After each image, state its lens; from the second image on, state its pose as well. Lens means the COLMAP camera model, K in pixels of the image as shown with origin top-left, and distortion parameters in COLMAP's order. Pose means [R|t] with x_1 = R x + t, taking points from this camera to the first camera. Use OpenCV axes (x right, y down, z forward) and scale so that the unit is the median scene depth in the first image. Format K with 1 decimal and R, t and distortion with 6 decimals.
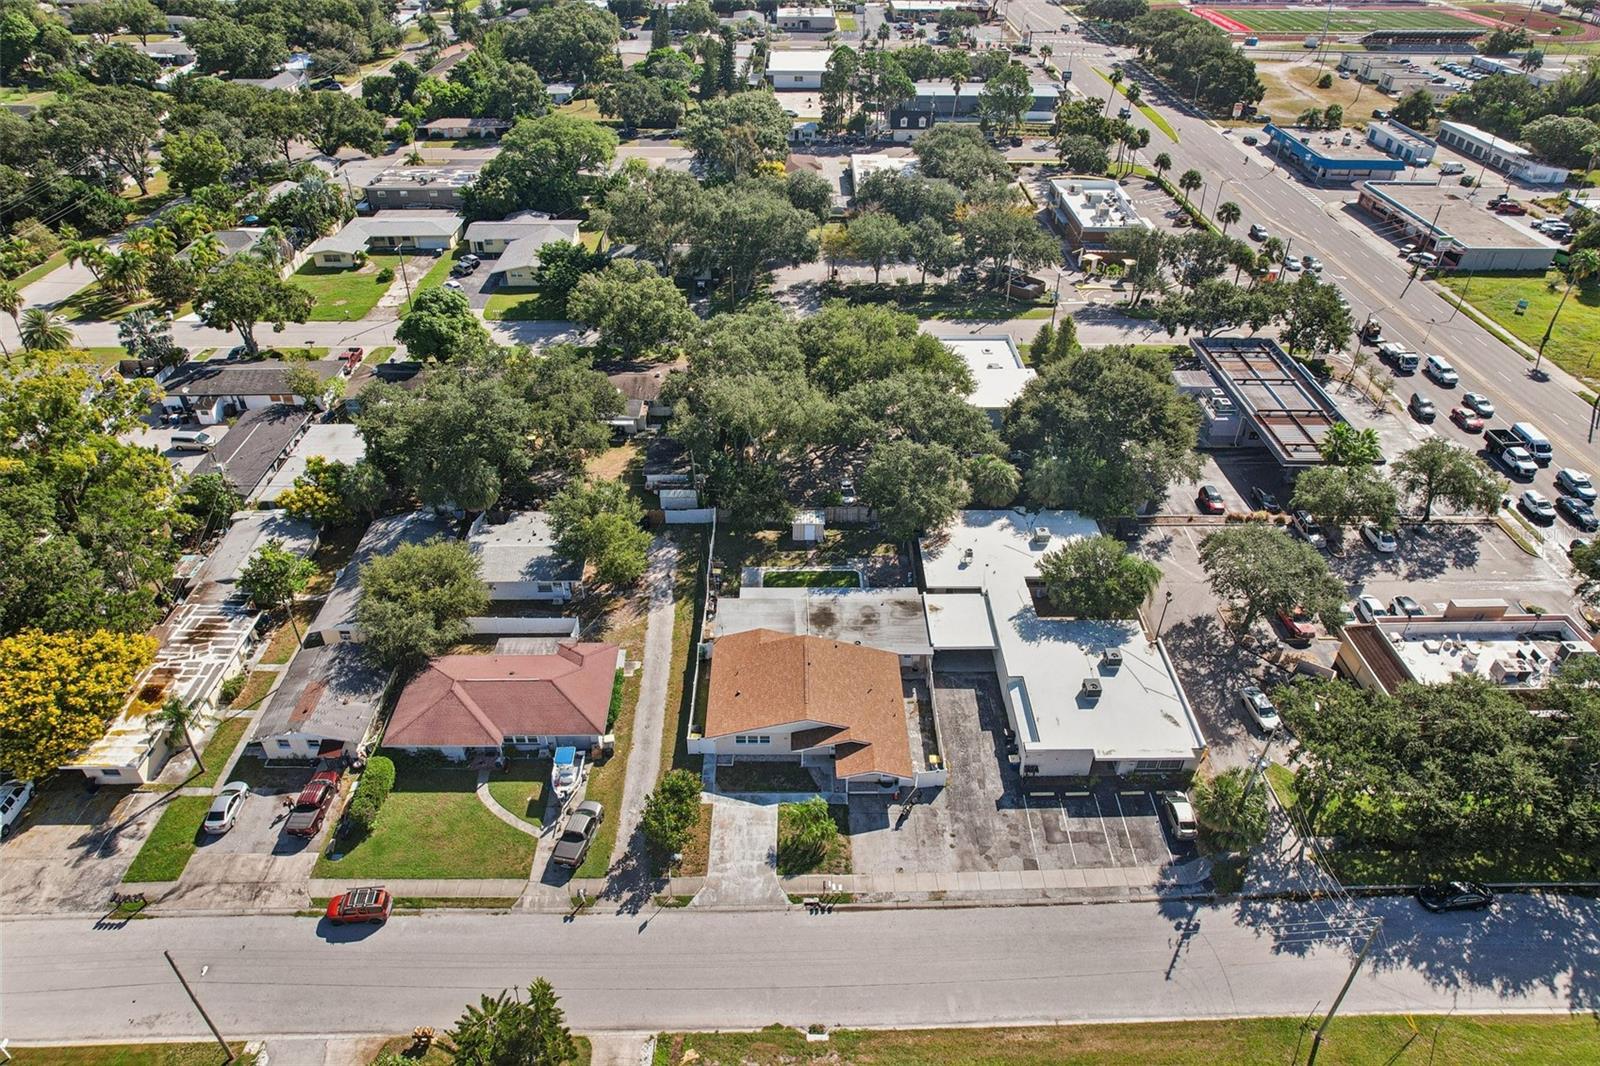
lens RADIAL K [[1037.3, 0, 827.2], [0, 1037.3, 537.8], [0, 0, 1]] dist [-0.072862, 0.065330]
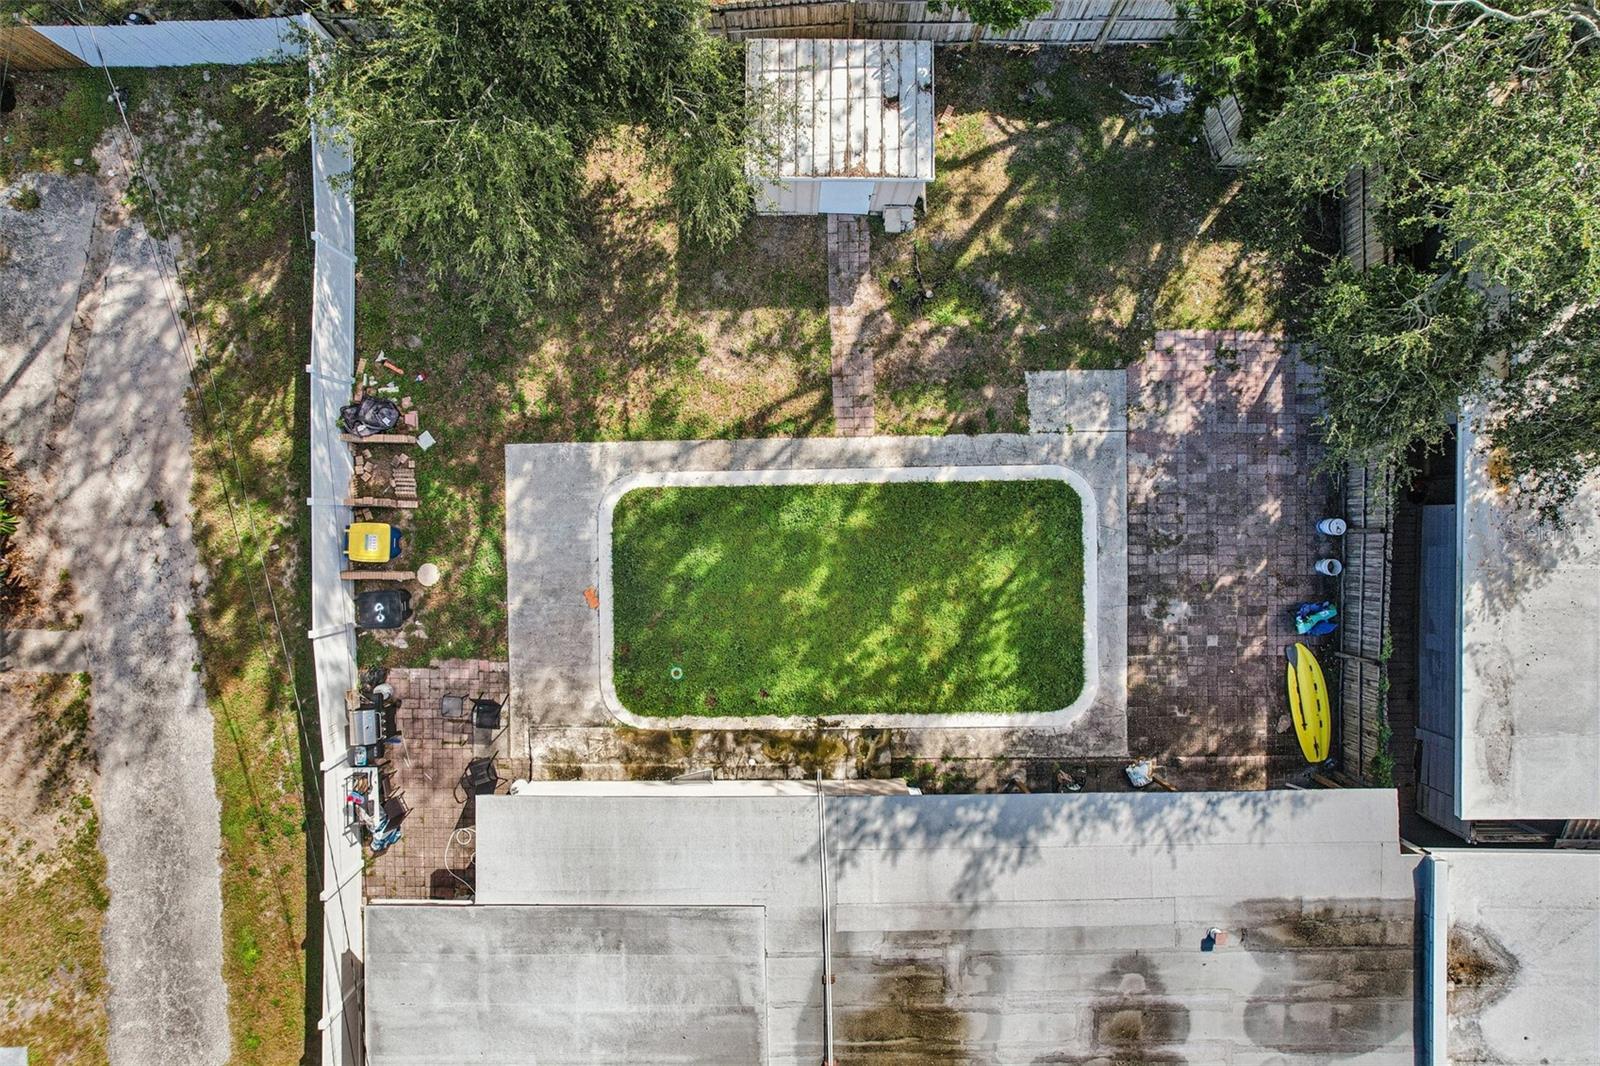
lens RADIAL K [[1037.3, 0, 804.6], [0, 1037.3, 519.0], [0, 0, 1]] dist [-0.072862, 0.065330]
pose [[0.999344, 0.031158, -0.018444, -0.025907], [-0.002726, 0.572696, 0.819763, -0.163840], [0.036105, -0.819175, 0.572406, 1.130777]]
